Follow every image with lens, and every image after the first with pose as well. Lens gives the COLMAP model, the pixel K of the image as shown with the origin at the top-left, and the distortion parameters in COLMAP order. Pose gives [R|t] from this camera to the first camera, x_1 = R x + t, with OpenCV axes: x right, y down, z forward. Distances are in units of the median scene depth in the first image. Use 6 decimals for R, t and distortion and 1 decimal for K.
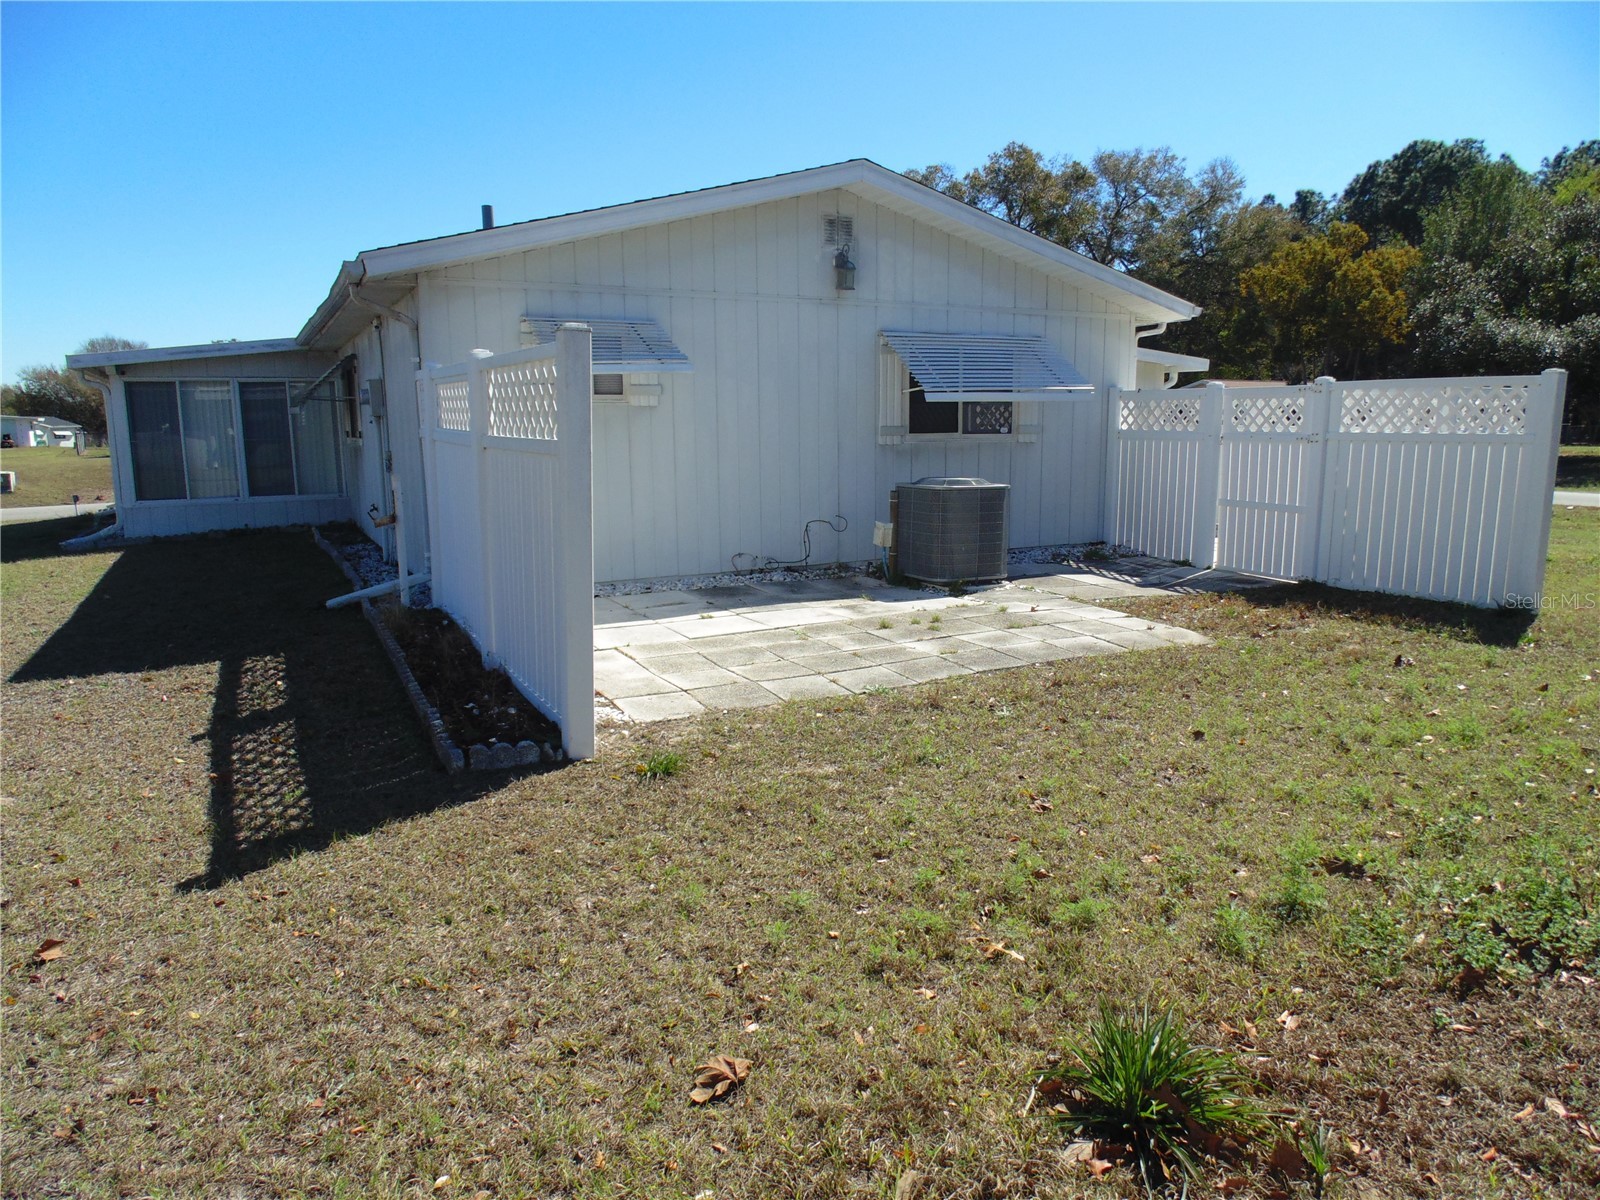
lens RADIAL K [[1053.6, 0, 800.0], [0, 1053.6, 600.0], [0, 0, 1]] dist [-0.022078, -0.000796]
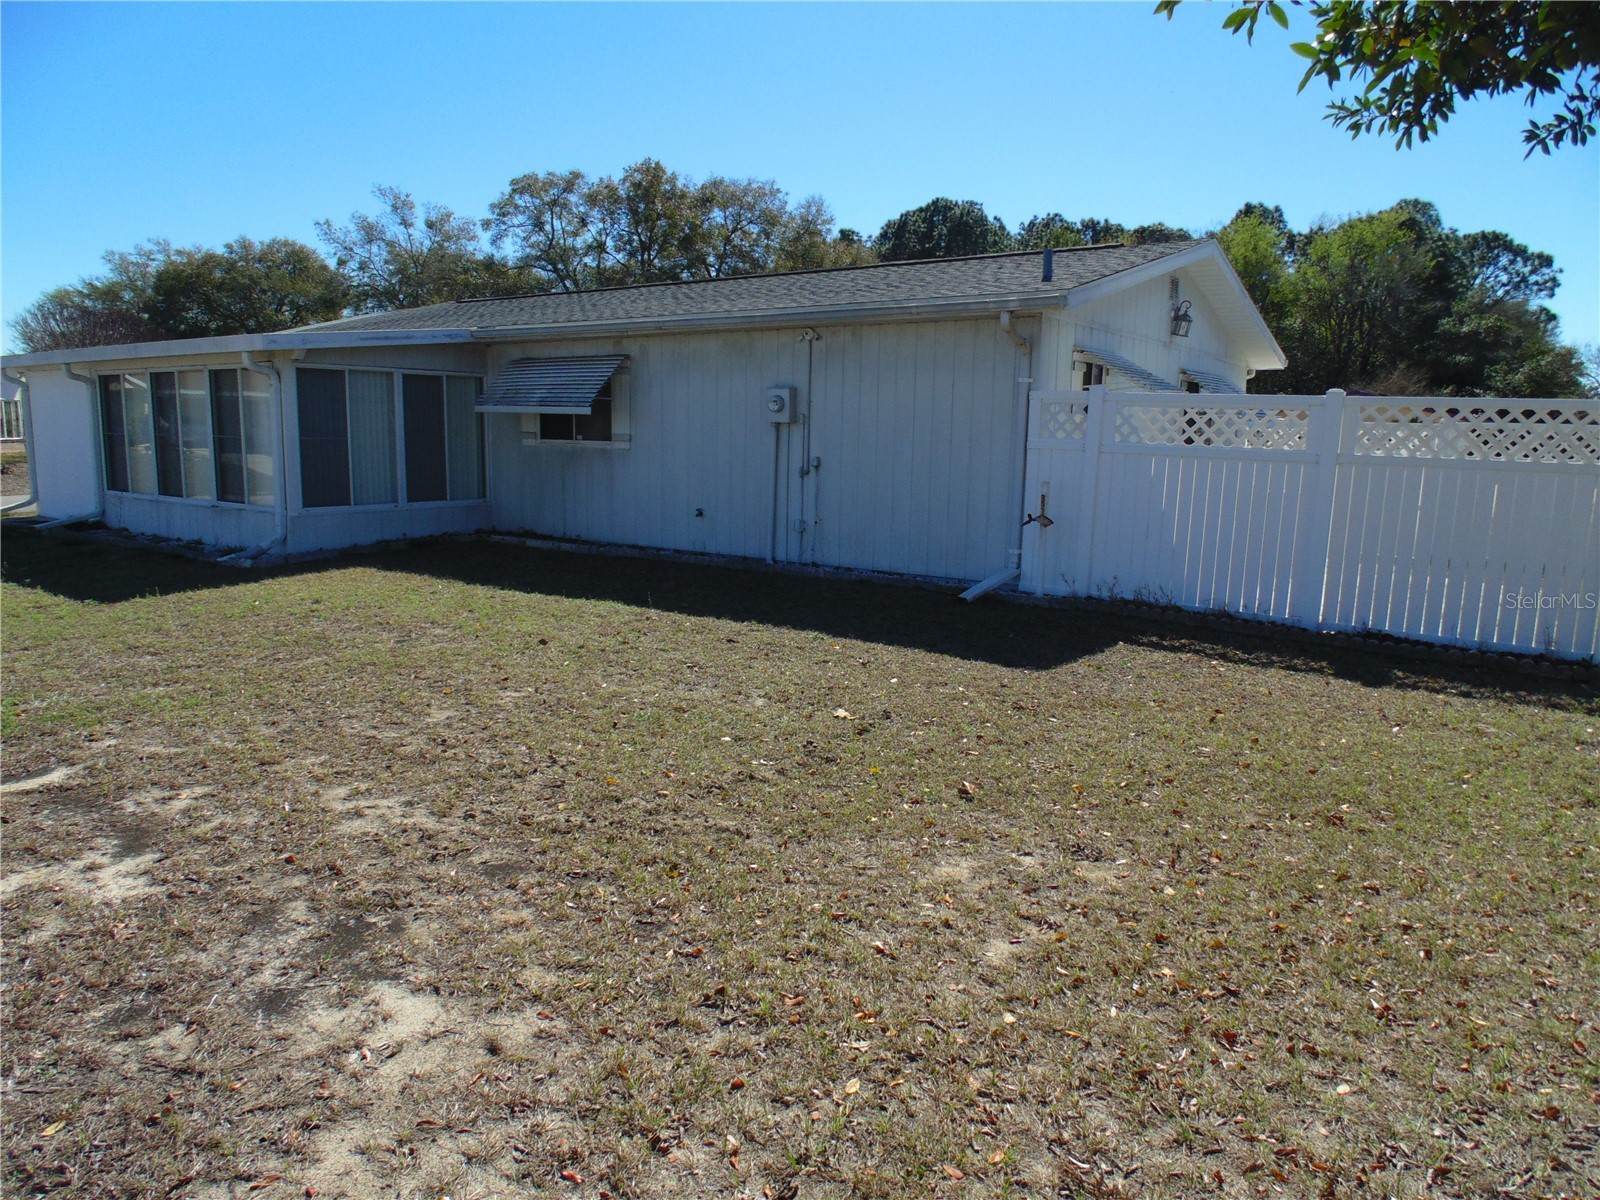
lens RADIAL K [[1053.6, 0, 800.0], [0, 1053.6, 600.0], [0, 0, 1]] dist [-0.022078, -0.000796]
pose [[0.894301, -0.046468, 0.445046, -0.132439], [0.048156, 0.998812, 0.007521, -0.001274], [-0.444867, 0.014705, 0.895476, 0.010279]]
